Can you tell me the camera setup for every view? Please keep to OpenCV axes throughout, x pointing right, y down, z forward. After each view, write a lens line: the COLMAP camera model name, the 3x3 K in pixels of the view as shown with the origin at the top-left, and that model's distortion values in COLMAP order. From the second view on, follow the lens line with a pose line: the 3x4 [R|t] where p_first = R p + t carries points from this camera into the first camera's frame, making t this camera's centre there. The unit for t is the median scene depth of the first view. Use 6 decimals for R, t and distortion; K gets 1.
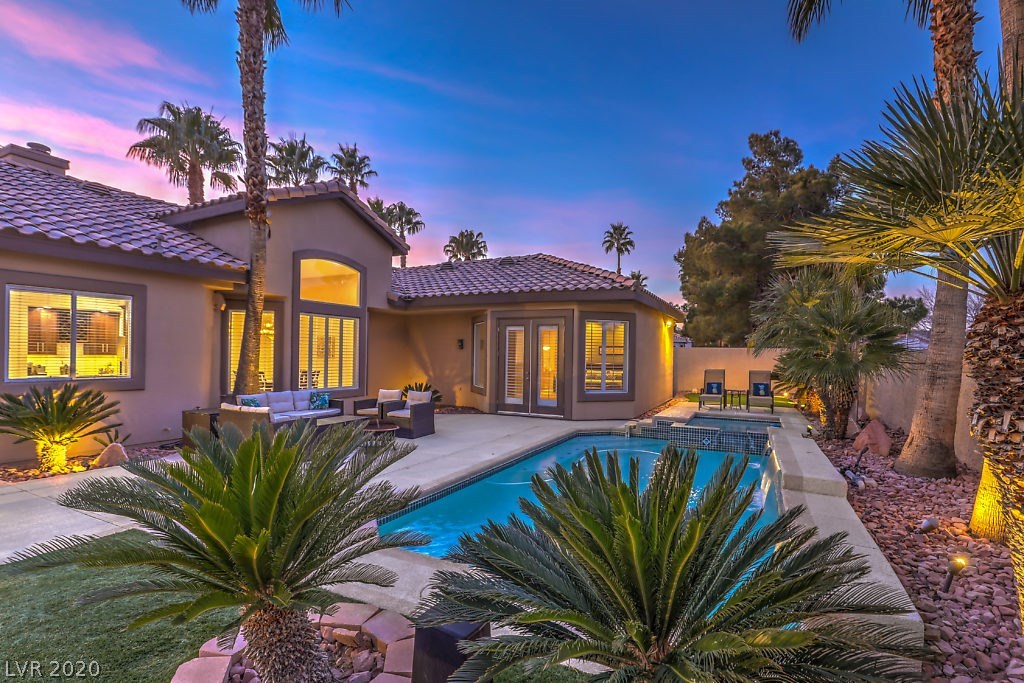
lens RADIAL K [[477.9, 0, 519.5], [0, 477.9, 346.7], [0, 0, 1]] dist [-0.032768, -0.000100]
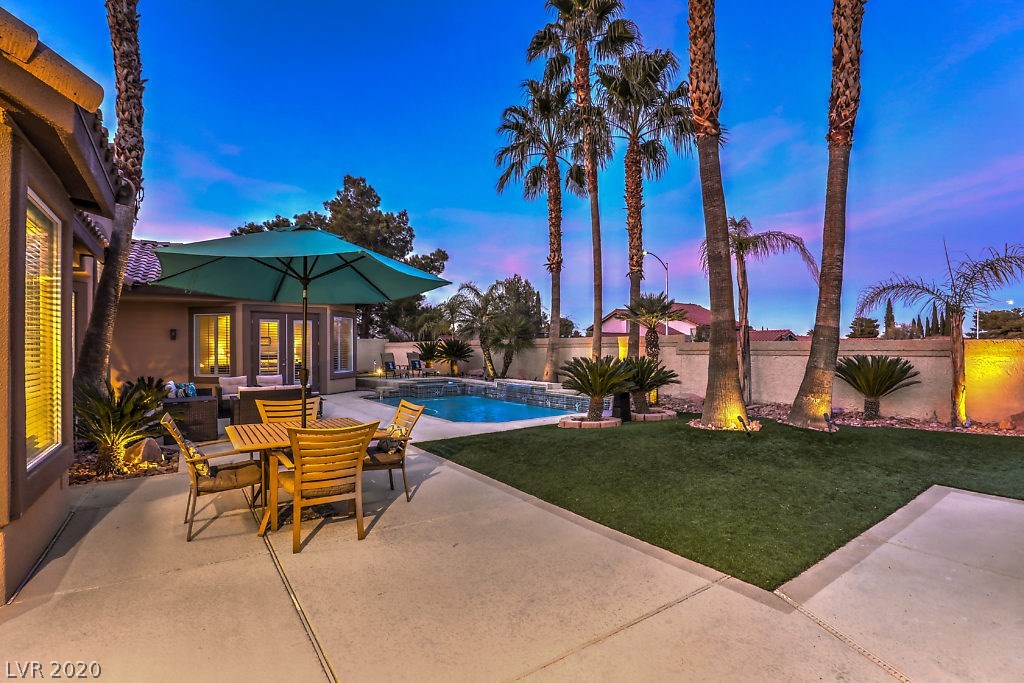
lens RADIAL K [[477.9, 0, 509.6], [0, 477.9, 345.9], [0, 0, 1]] dist [-0.032768, -0.000100]
pose [[0.477411, -0.012552, 0.878590, -0.607308], [-0.001964, 0.999880, 0.015352, 0.001823], [-0.878678, -0.009055, 0.477329, -0.033696]]
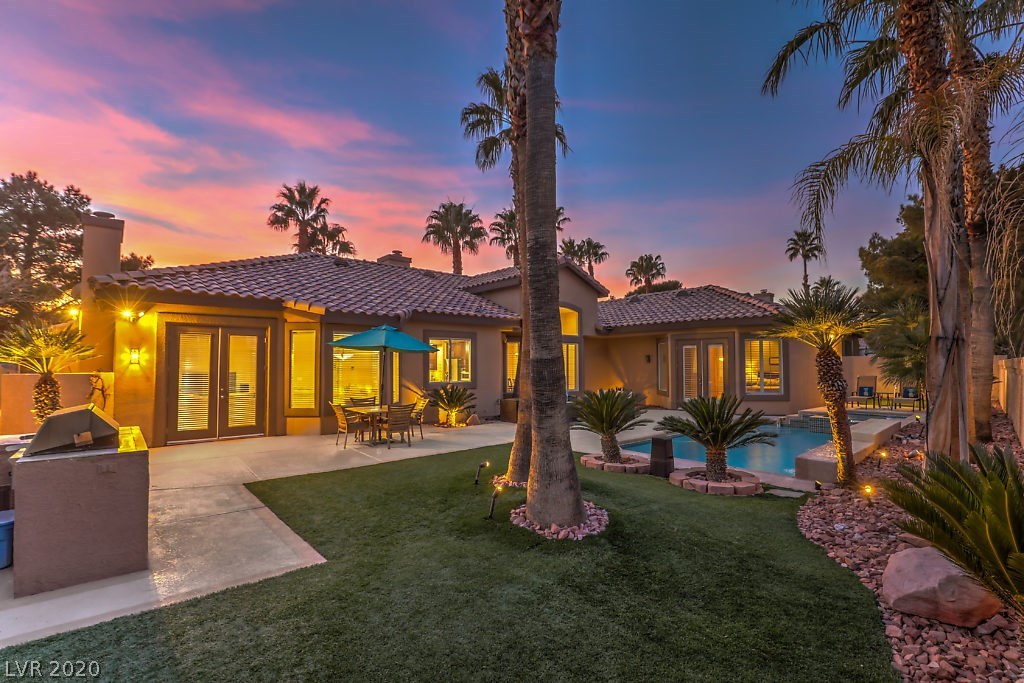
lens RADIAL K [[477.9, 0, 515.1], [0, 477.9, 343.7], [0, 0, 1]] dist [-0.032768, -0.000100]
pose [[0.928927, -0.031706, -0.368902, 0.024405], [0.020581, 0.999208, -0.034053, -0.009513], [0.369689, 0.024041, 0.928844, -0.372501]]
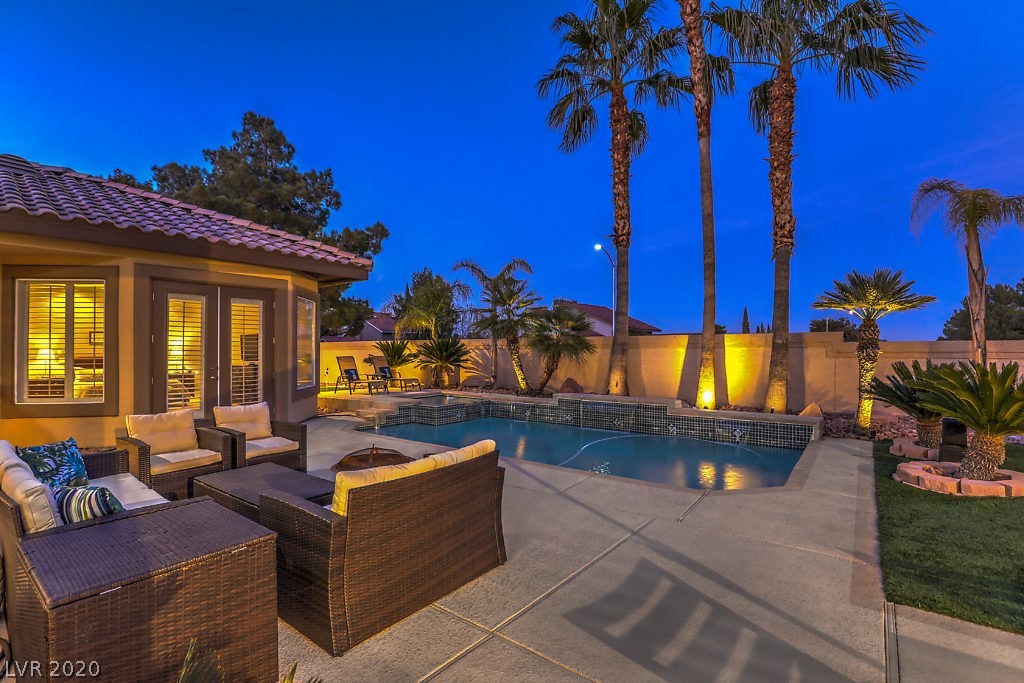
lens RADIAL K [[477.9, 0, 510.5], [0, 477.9, 340.5], [0, 0, 1]] dist [-0.032768, -0.000100]
pose [[0.204383, 0.007204, 0.978864, -0.430973], [-0.008683, 0.999947, -0.005546, 0.013902], [-0.978852, -0.007366, 0.204435, 0.390555]]
